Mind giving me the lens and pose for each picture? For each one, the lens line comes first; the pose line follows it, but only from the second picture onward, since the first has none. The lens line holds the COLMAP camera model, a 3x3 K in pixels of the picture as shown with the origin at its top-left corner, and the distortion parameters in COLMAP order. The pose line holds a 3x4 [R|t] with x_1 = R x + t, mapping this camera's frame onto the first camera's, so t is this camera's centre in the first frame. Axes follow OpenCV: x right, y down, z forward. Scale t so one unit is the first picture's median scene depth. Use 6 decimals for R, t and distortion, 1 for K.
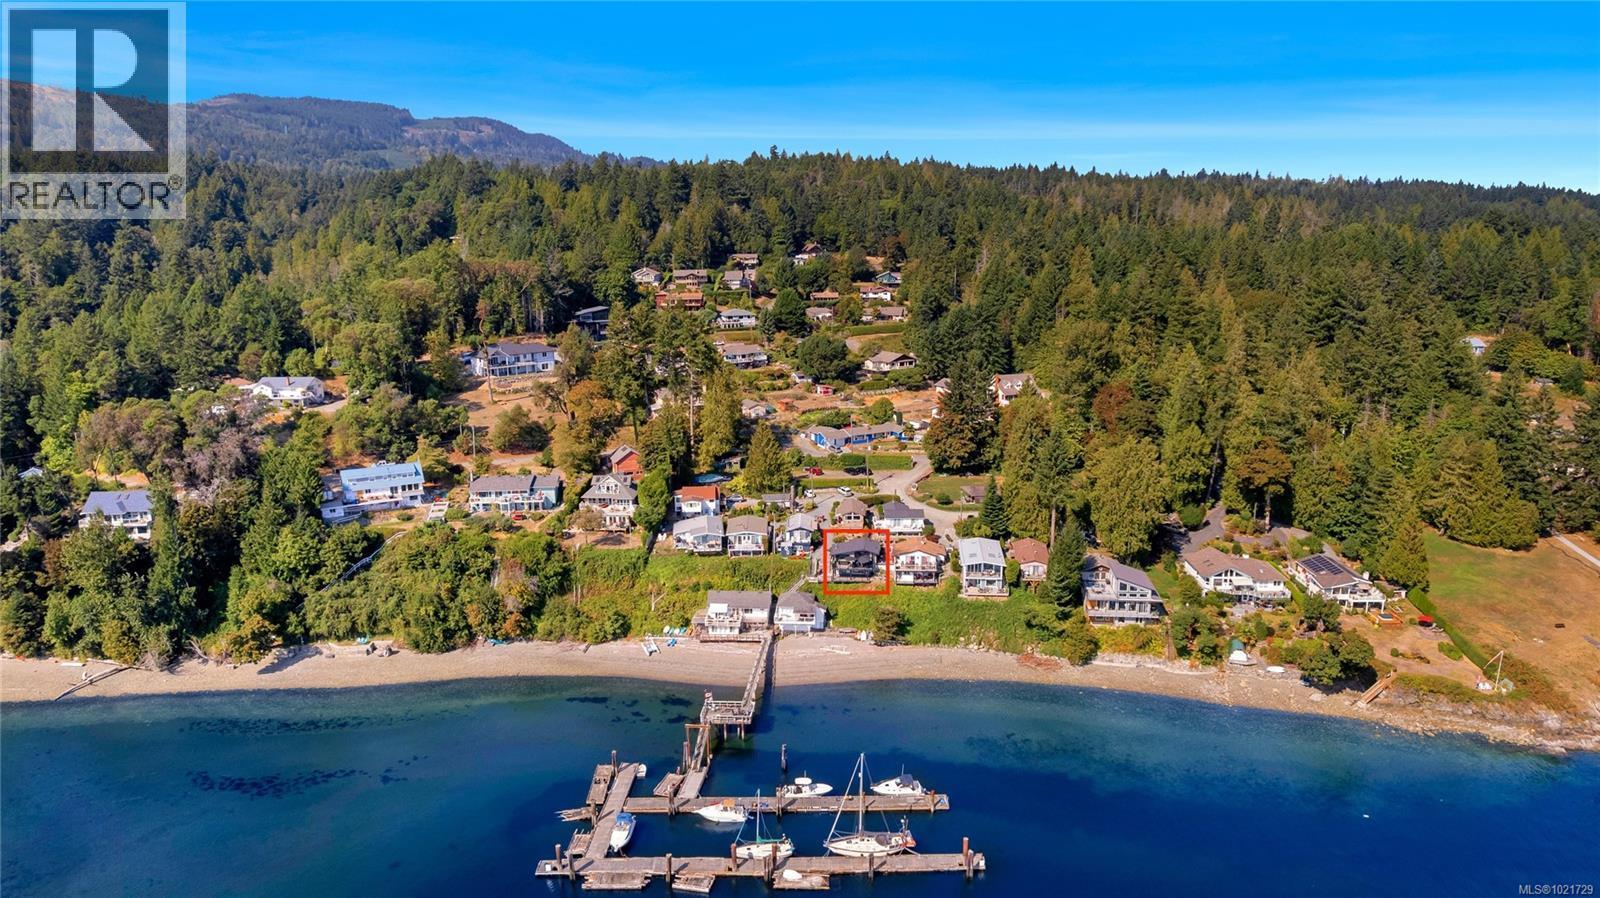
lens RADIAL K [[1038.9, 0, 804.3], [0, 1038.9, 438.7], [0, 0, 1]] dist [-0.080322, 0.076199]
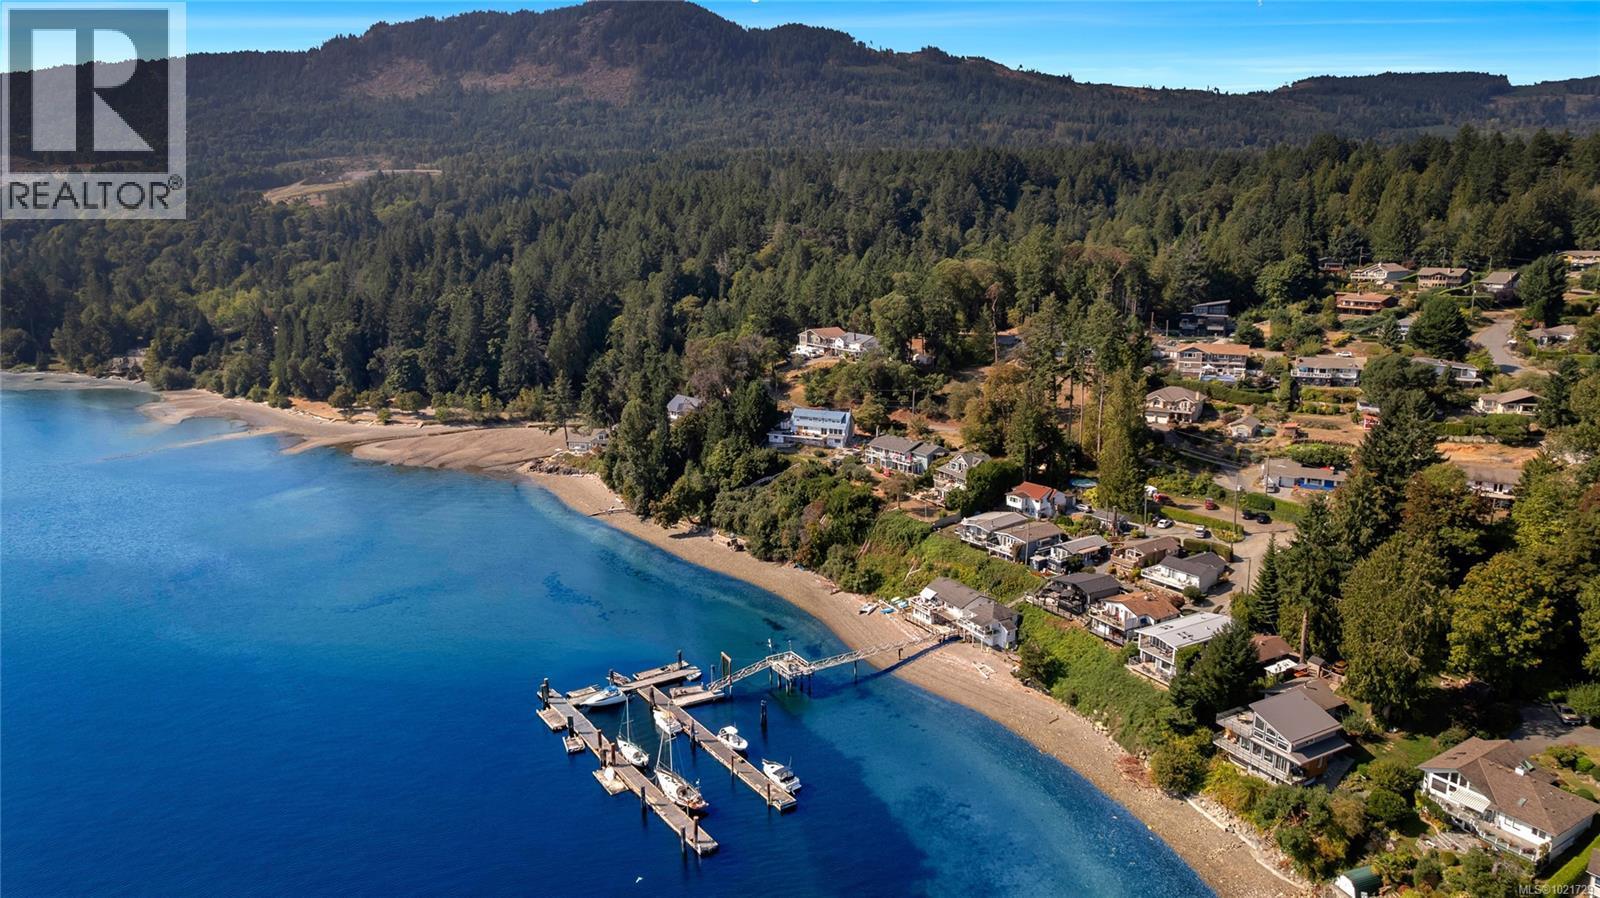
lens RADIAL K [[1038.9, 0, 804.3], [0, 1038.9, 438.7], [0, 0, 1]] dist [-0.080322, 0.076199]
pose [[0.559904, 0.176628, -0.809512, 0.602816], [-0.161908, 0.981503, 0.102170, -0.065030], [0.812584, 0.073861, 0.578145, 0.281989]]
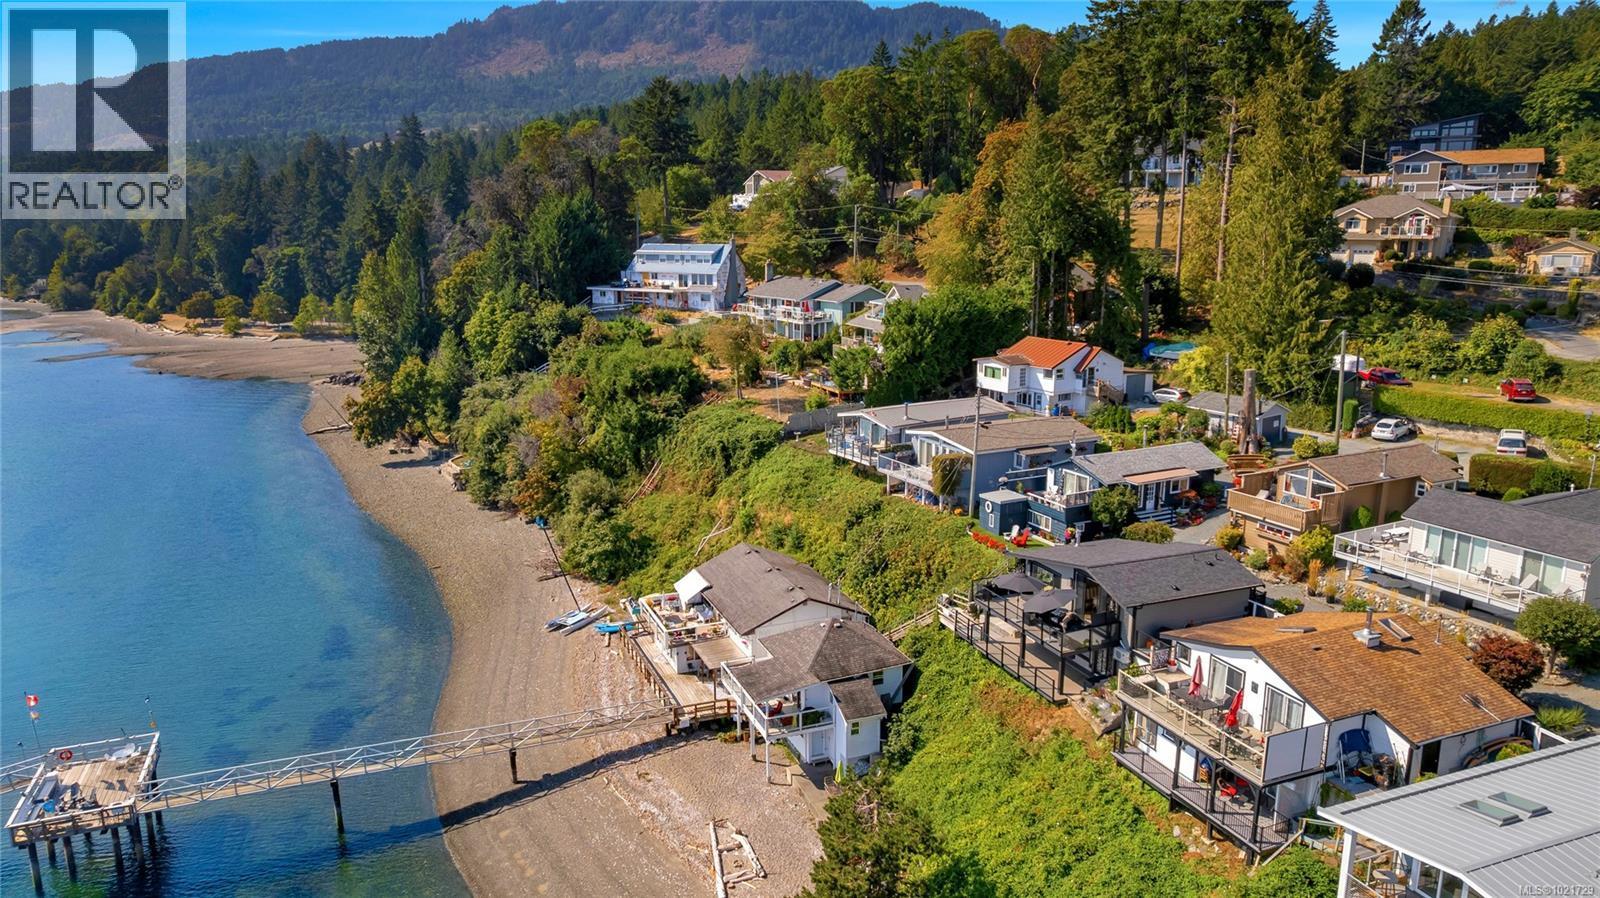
lens RADIAL K [[1038.9, 0, 804.3], [0, 1038.9, 438.7], [0, 0, 1]] dist [-0.080322, 0.076199]
pose [[0.443409, 0.186615, -0.876677, 0.226951], [-0.182176, 0.976434, 0.115708, 0.060166], [0.877611, 0.108403, 0.466956, 0.802657]]
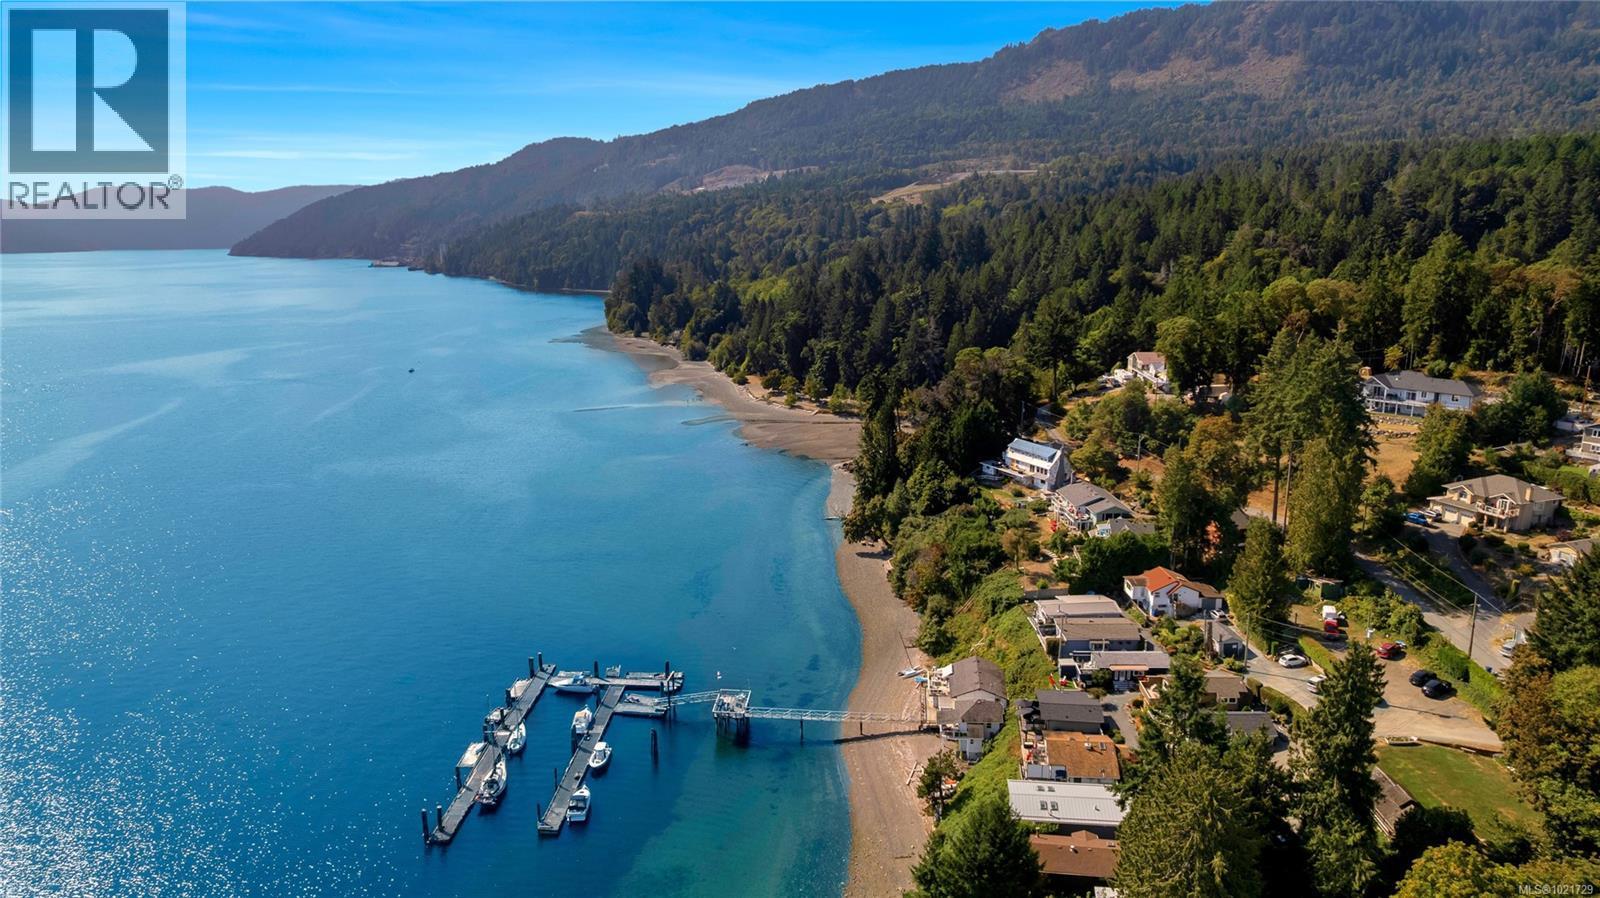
lens RADIAL K [[1038.9, 0, 804.3], [0, 1038.9, 438.7], [0, 0, 1]] dist [-0.080322, 0.076199]
pose [[-0.040608, 0.213623, -0.976072, 0.671335], [-0.194094, 0.956583, 0.217433, -0.172288], [0.980142, 0.198279, 0.002617, 0.786927]]
